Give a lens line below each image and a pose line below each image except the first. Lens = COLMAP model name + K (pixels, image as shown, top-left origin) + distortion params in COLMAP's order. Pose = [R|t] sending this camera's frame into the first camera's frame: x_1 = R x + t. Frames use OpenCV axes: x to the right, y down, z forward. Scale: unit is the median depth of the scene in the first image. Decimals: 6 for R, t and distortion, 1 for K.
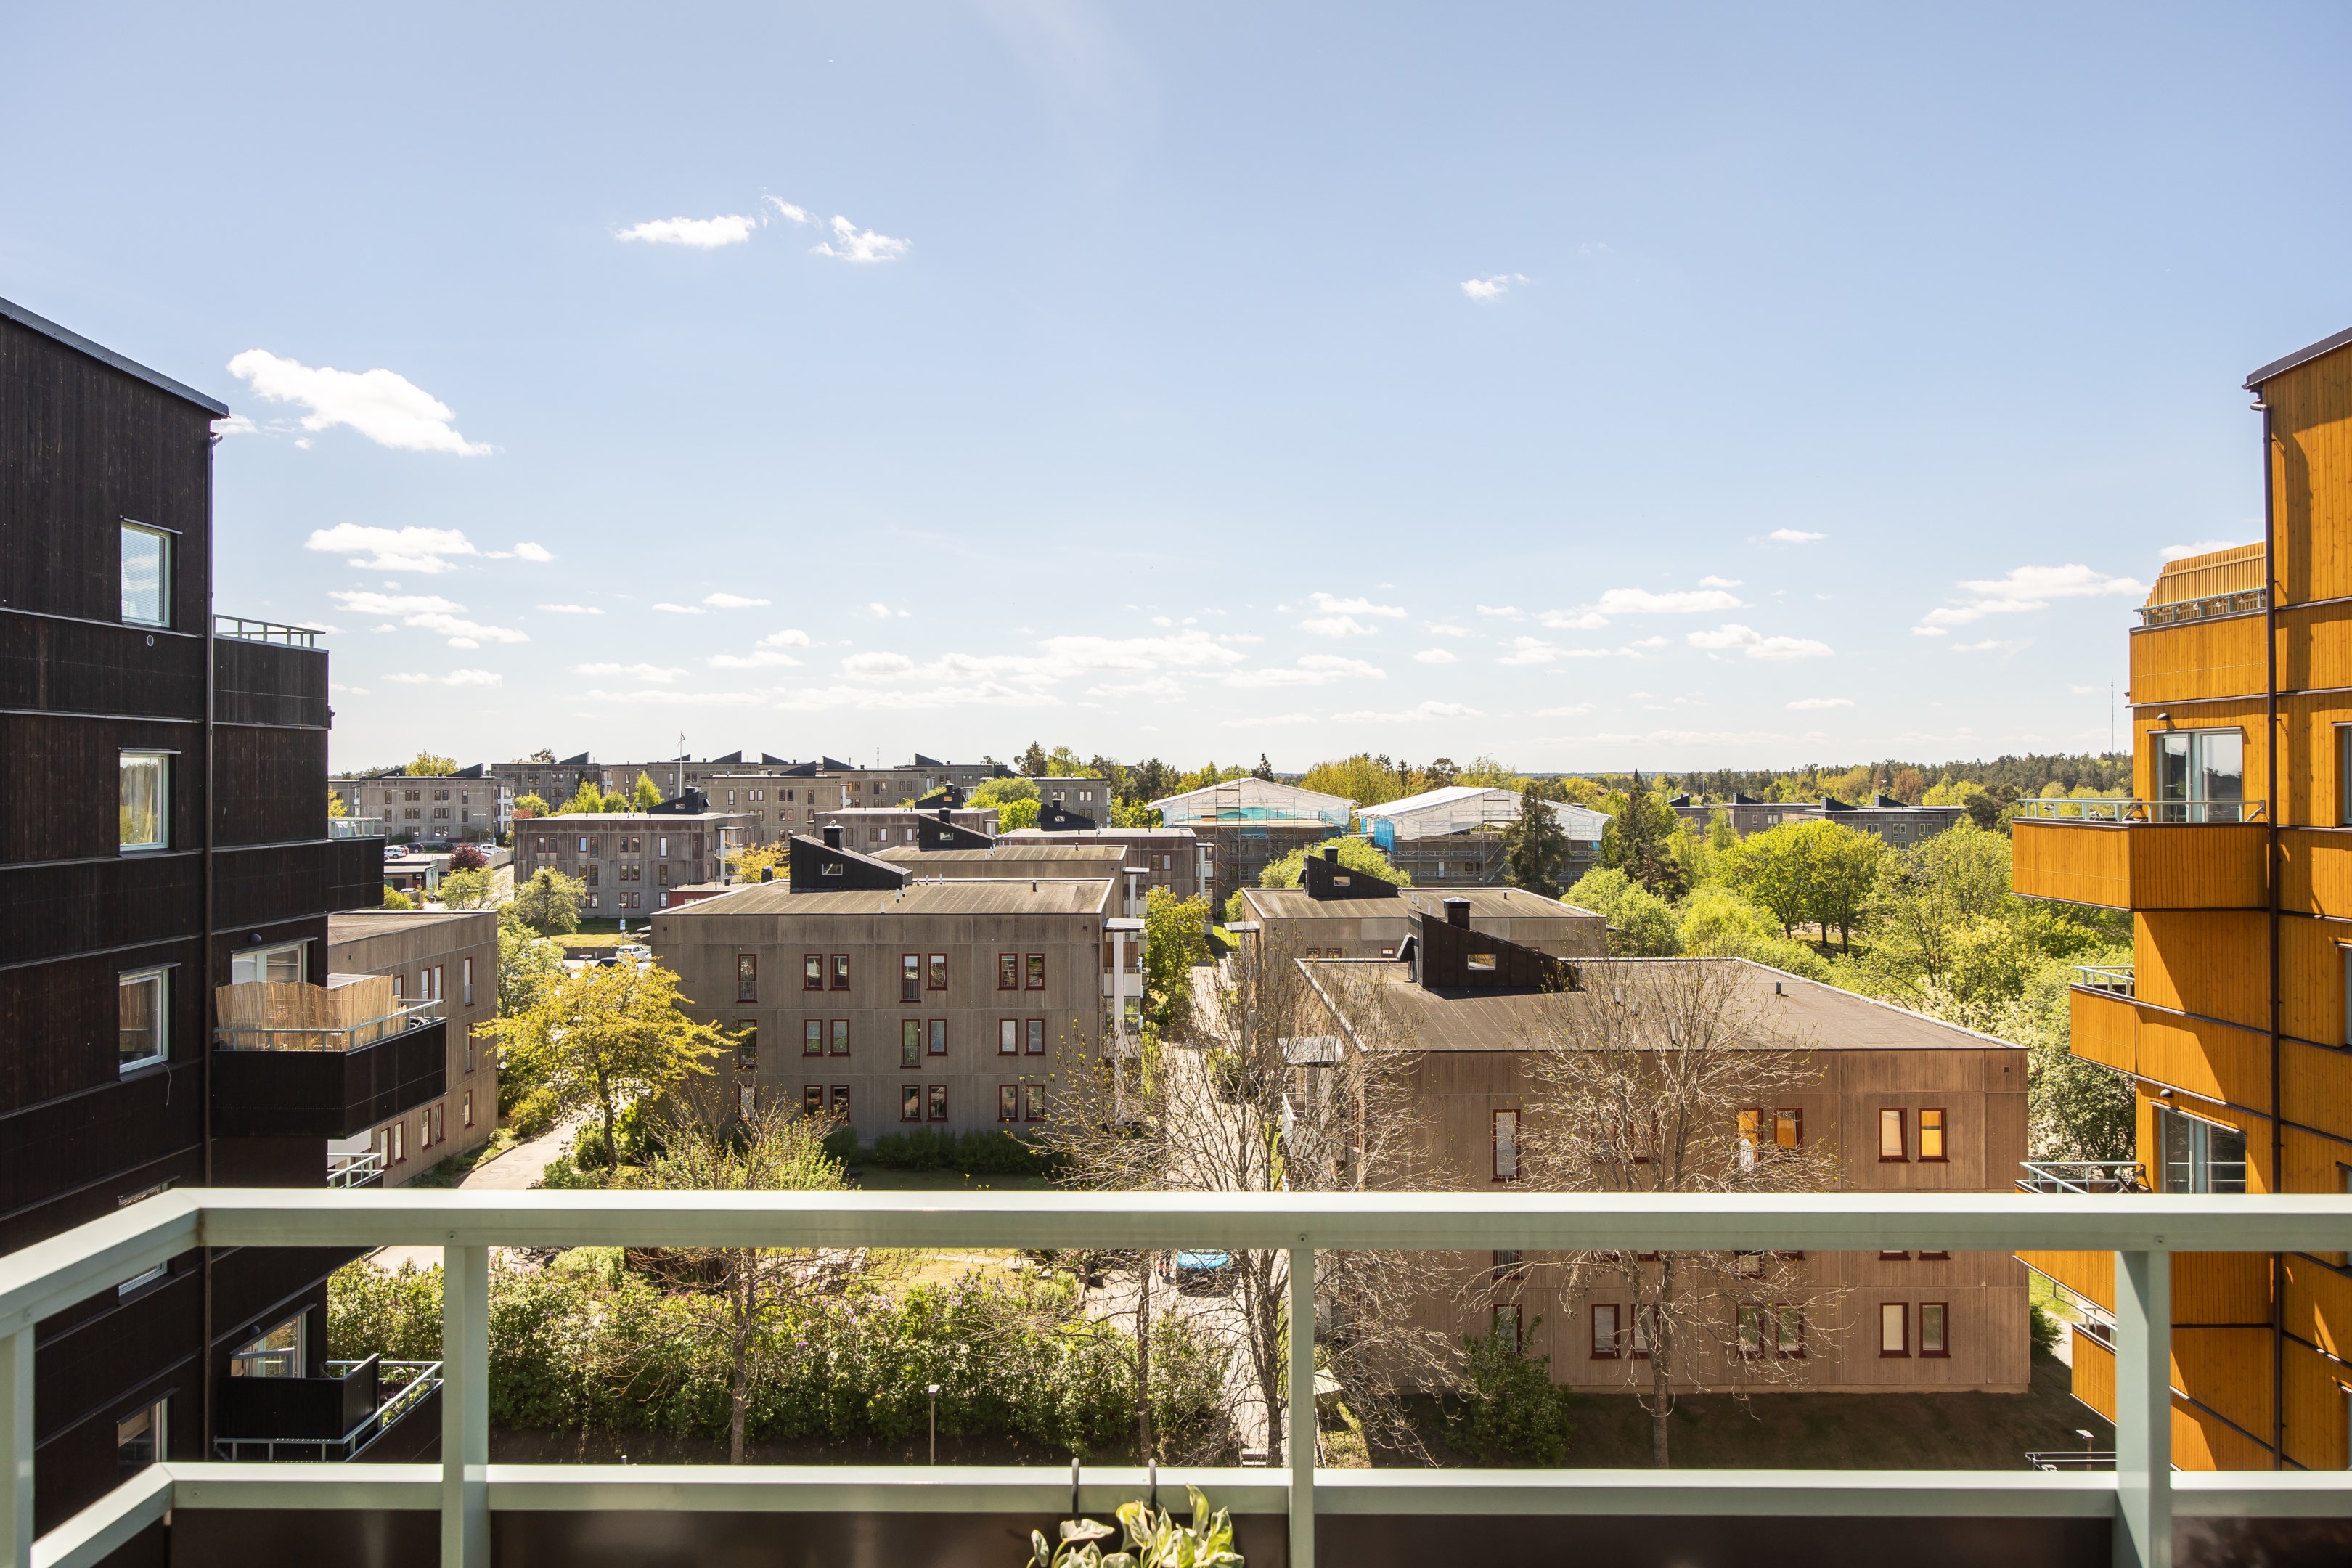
lens RADIAL K [[1622.4, 0, 1161.6], [0, 1622.4, 764.7], [0, 0, 1]] dist [-0.010129, -0.003670]
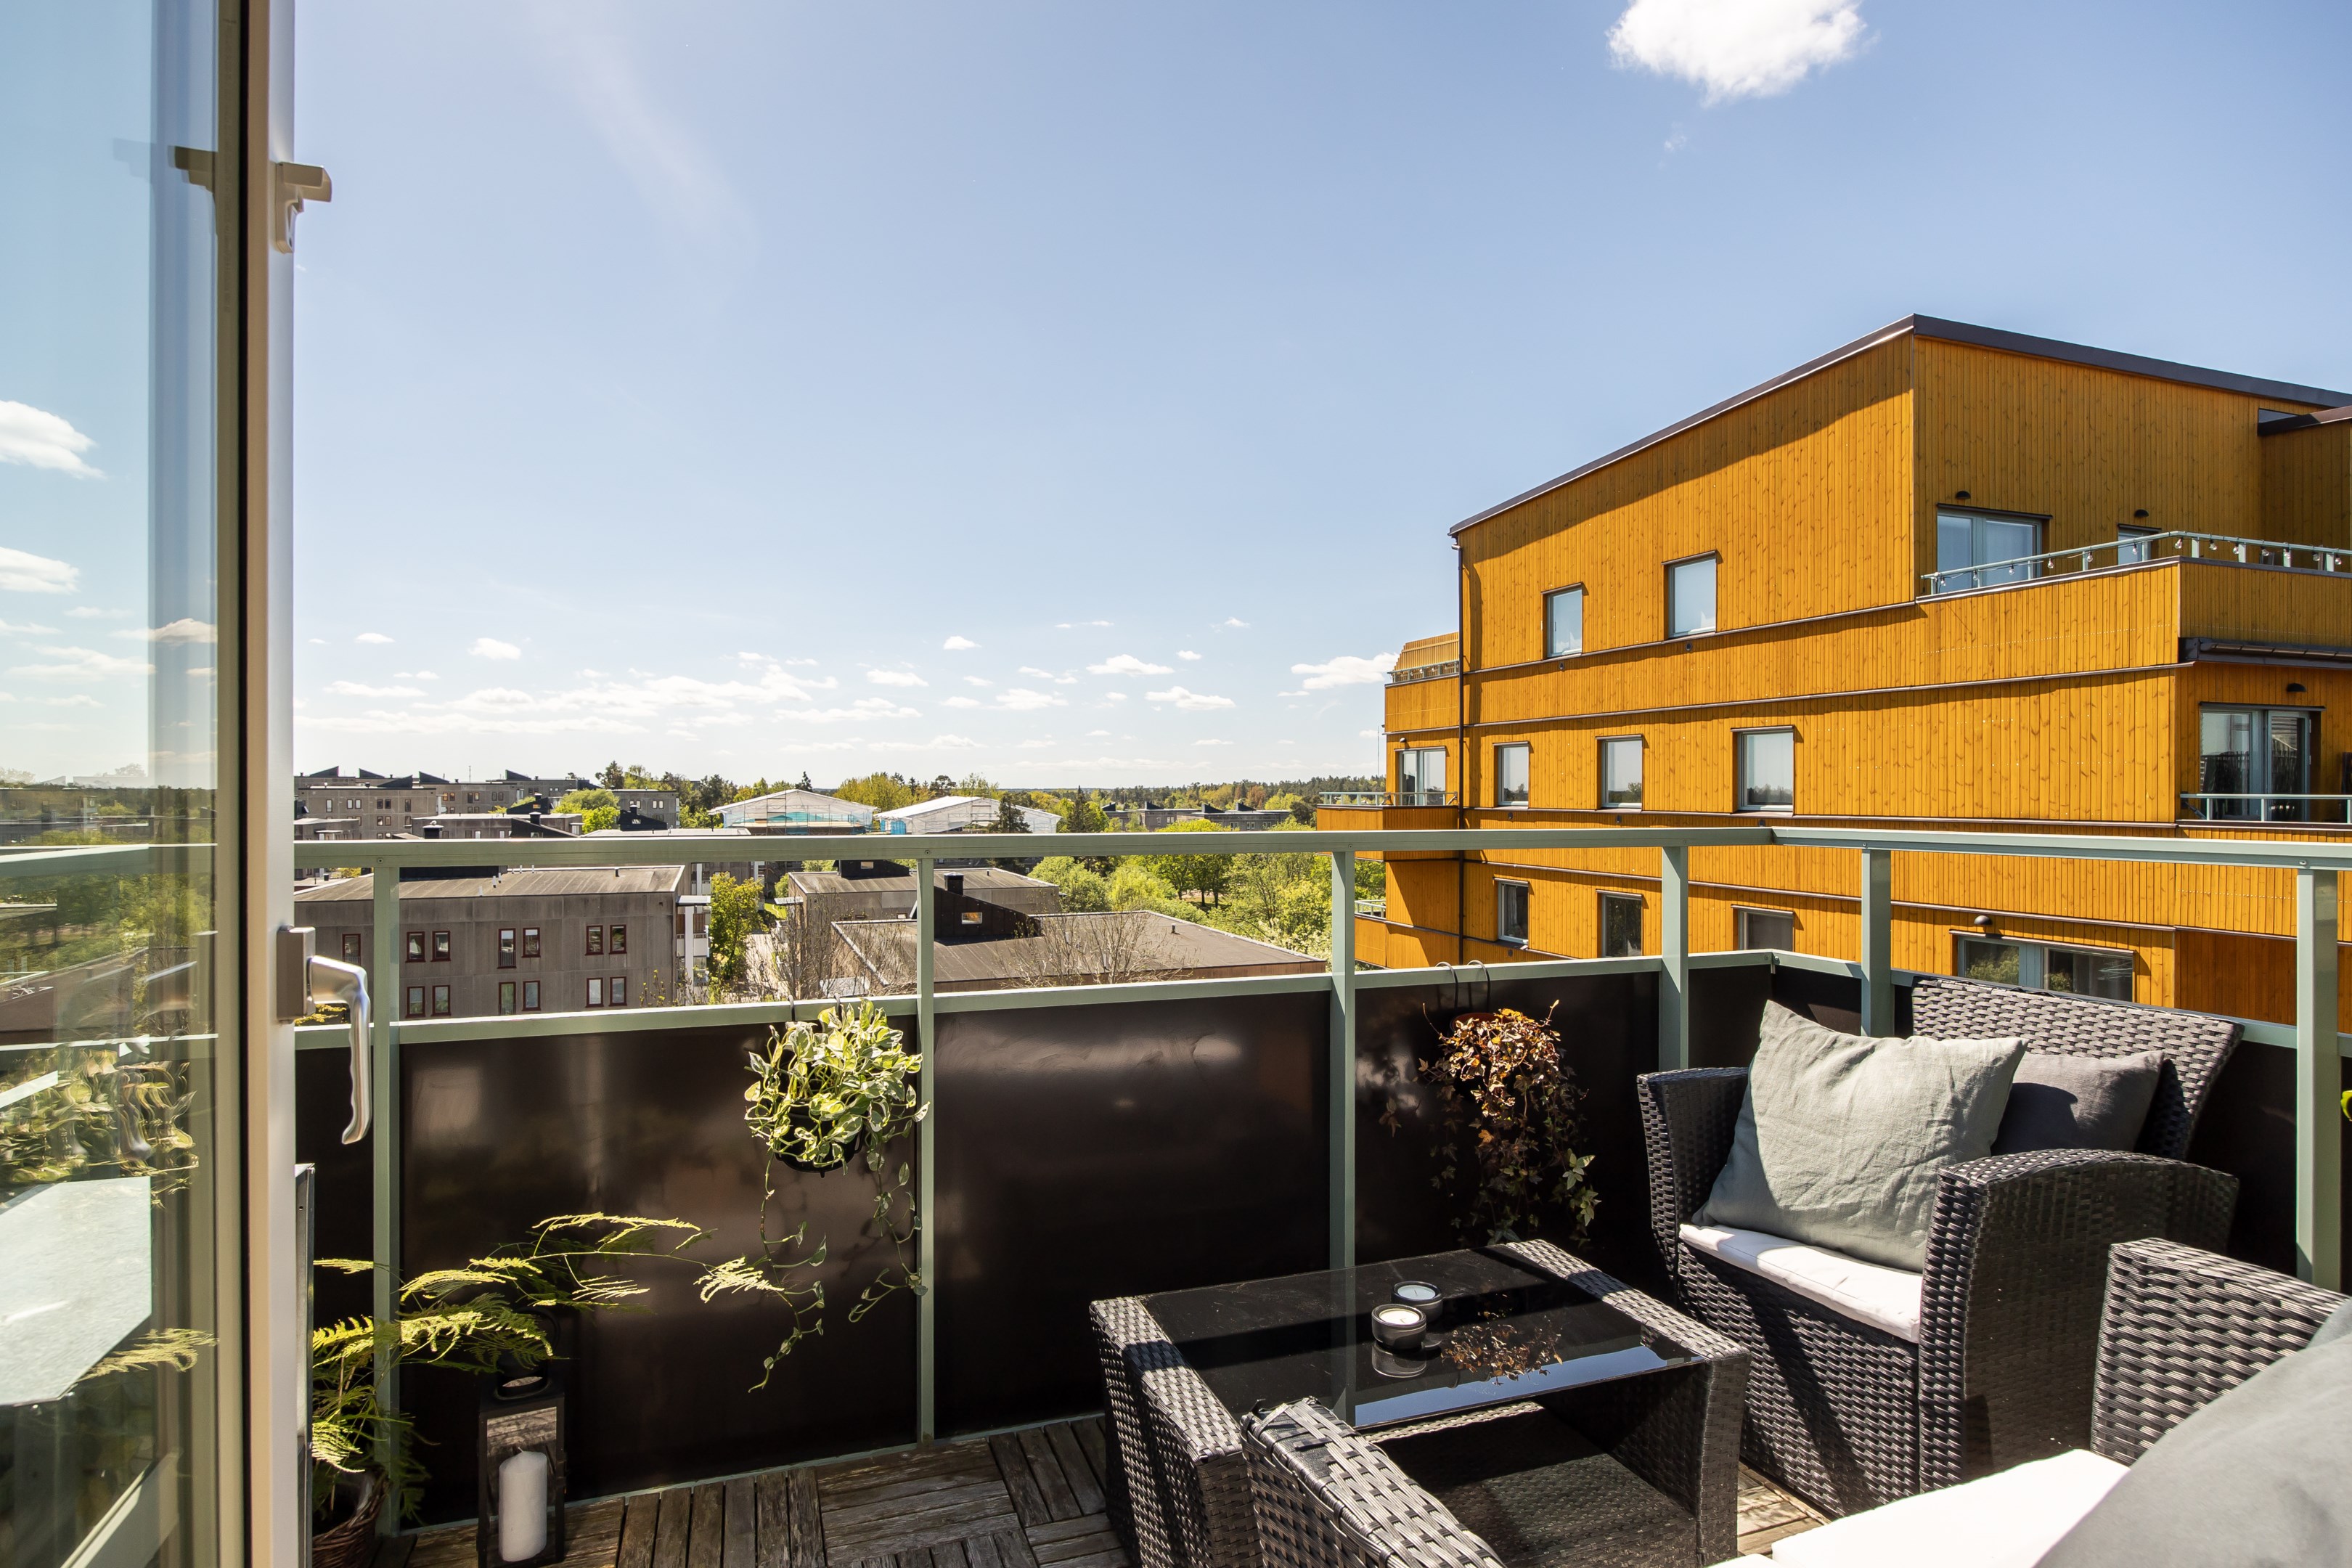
lens RADIAL K [[1205.4, 0, 1153.6], [0, 1205.4, 801.4], [0, 0, 1]] dist [-0.014721, 0.000810]
pose [[0.940503, 0.001141, 0.339783, -0.003351], [-0.005602, 0.999911, 0.012147, 0.005414], [-0.339739, -0.013328, 0.940425, -0.008889]]
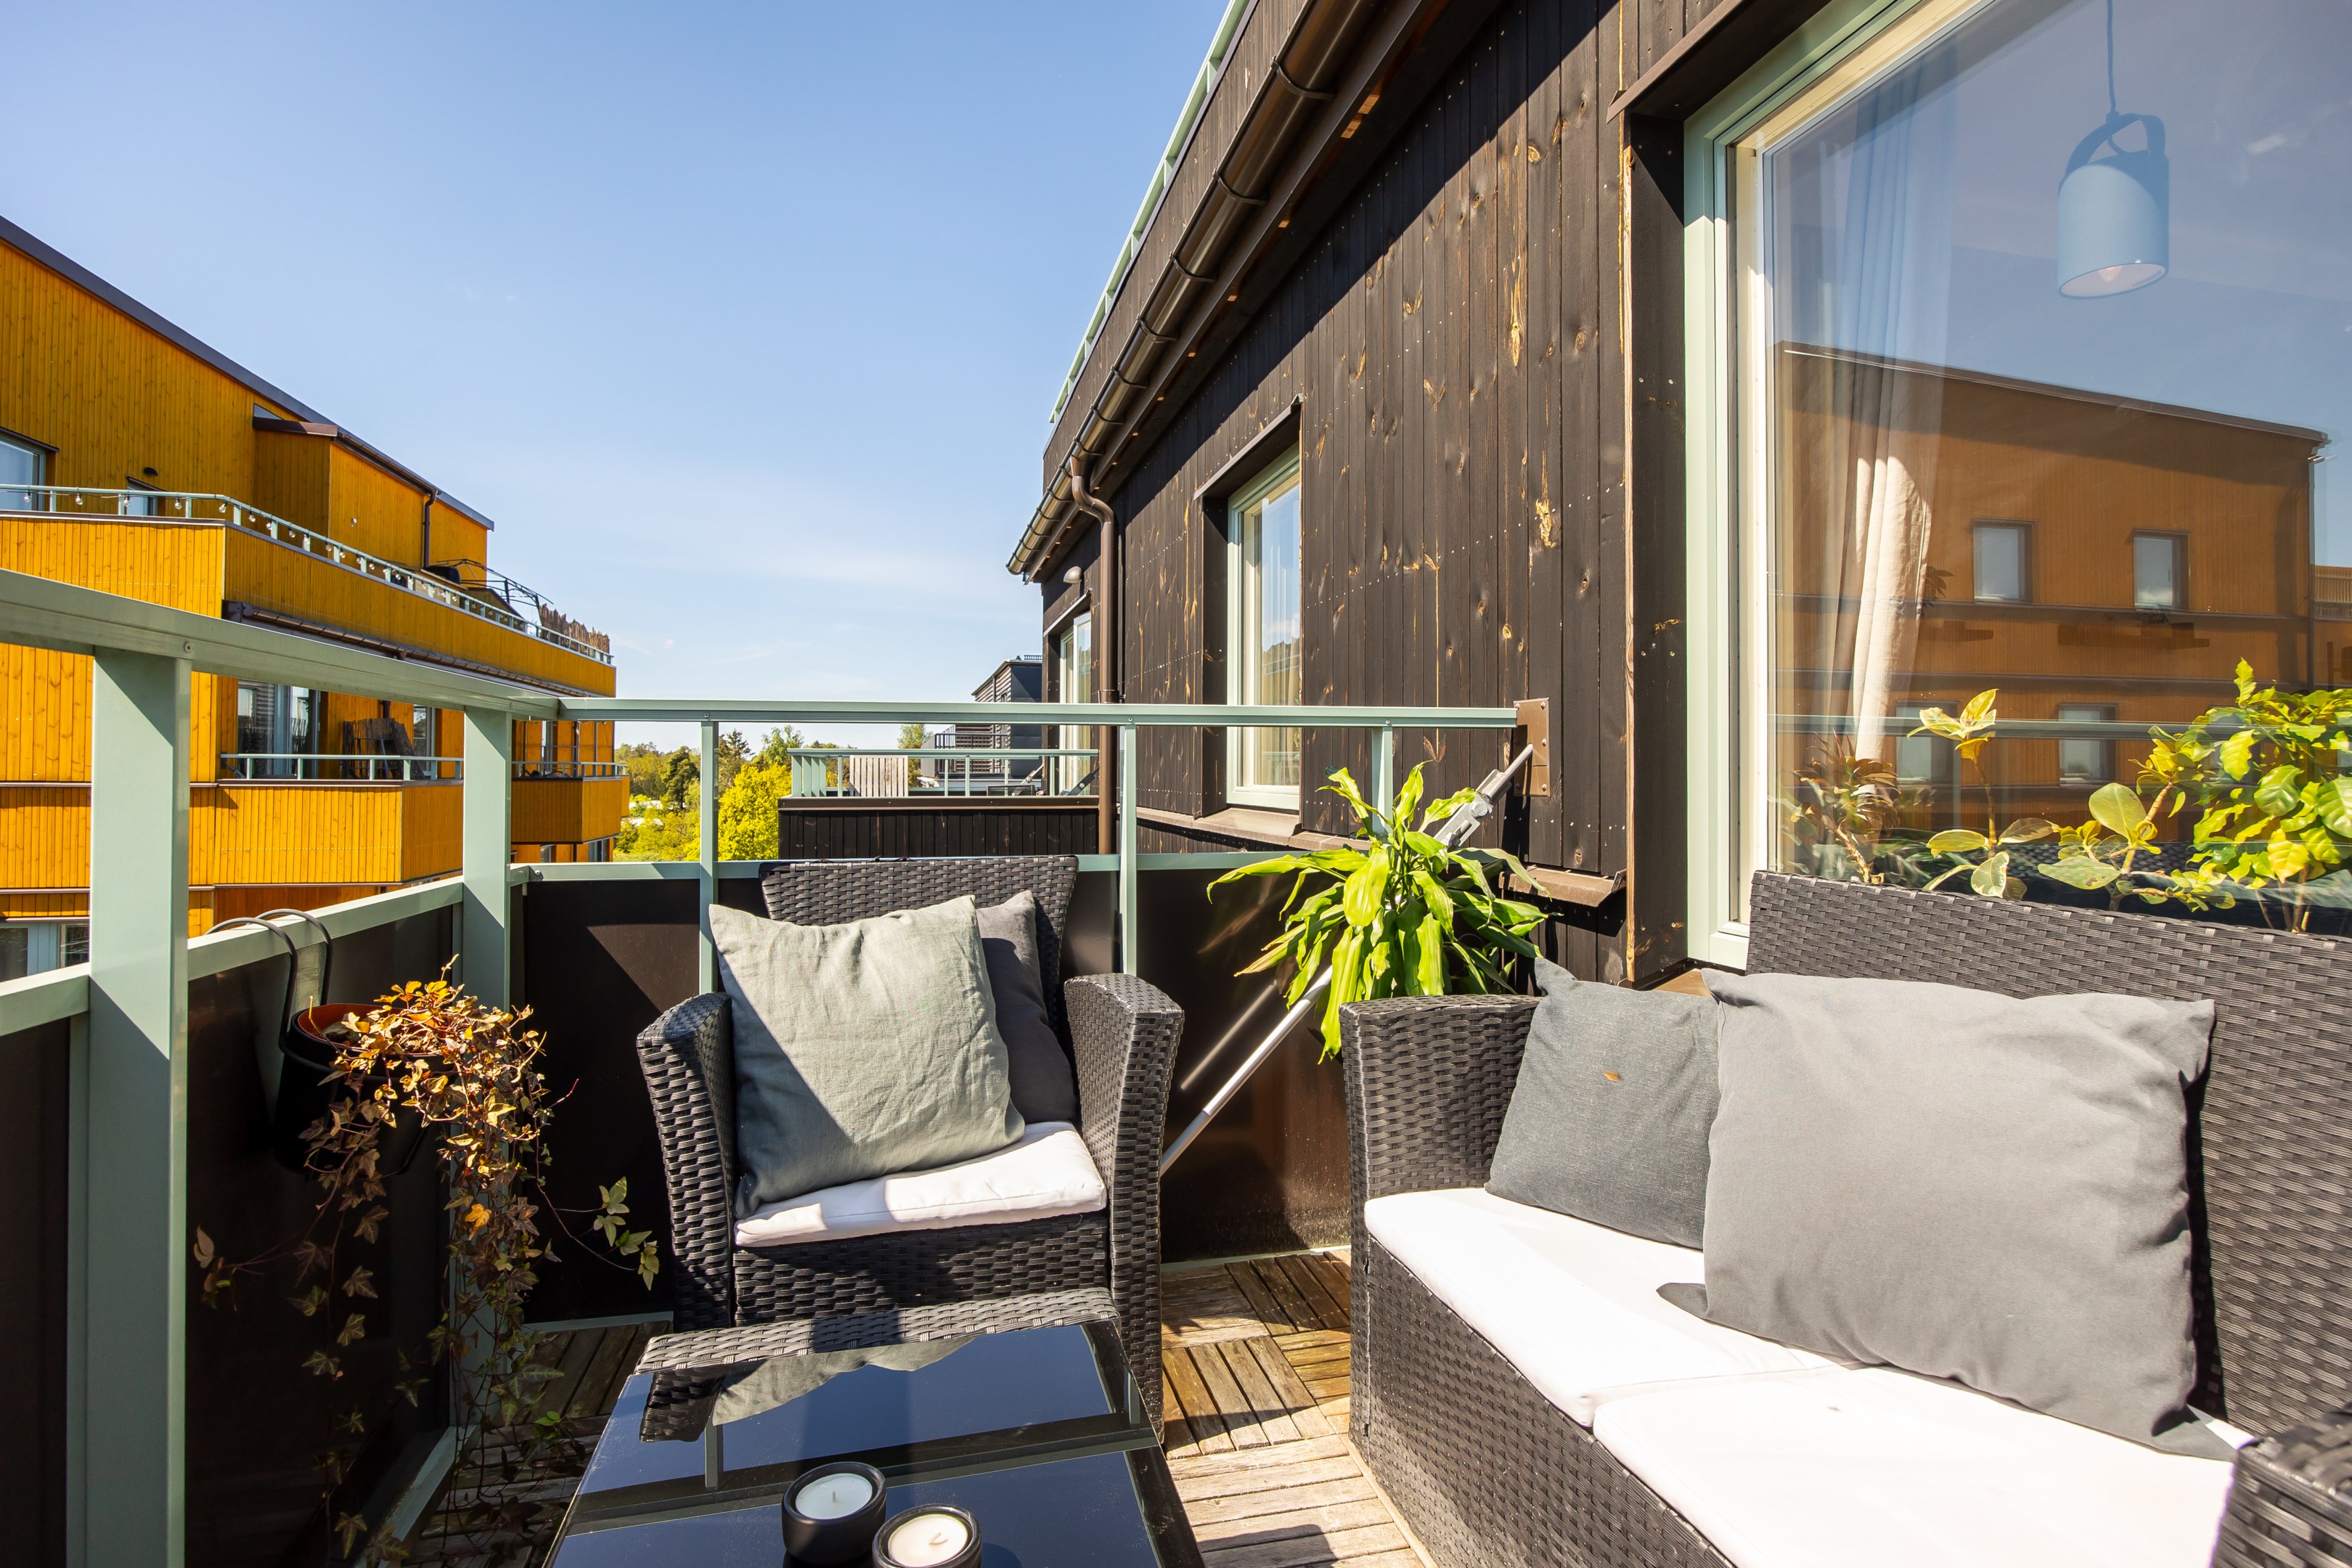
lens RADIAL K [[1158.7, 0, 1178.4], [0, 1158.7, 764.0], [0, 0, 1]] dist [-0.016472, -0.000644]
pose [[-0.245167, 0.009991, 0.969429, 0.008952], [-0.010677, 0.999858, -0.013005, 0.040643], [-0.969422, -0.013539, -0.245025, 0.243076]]
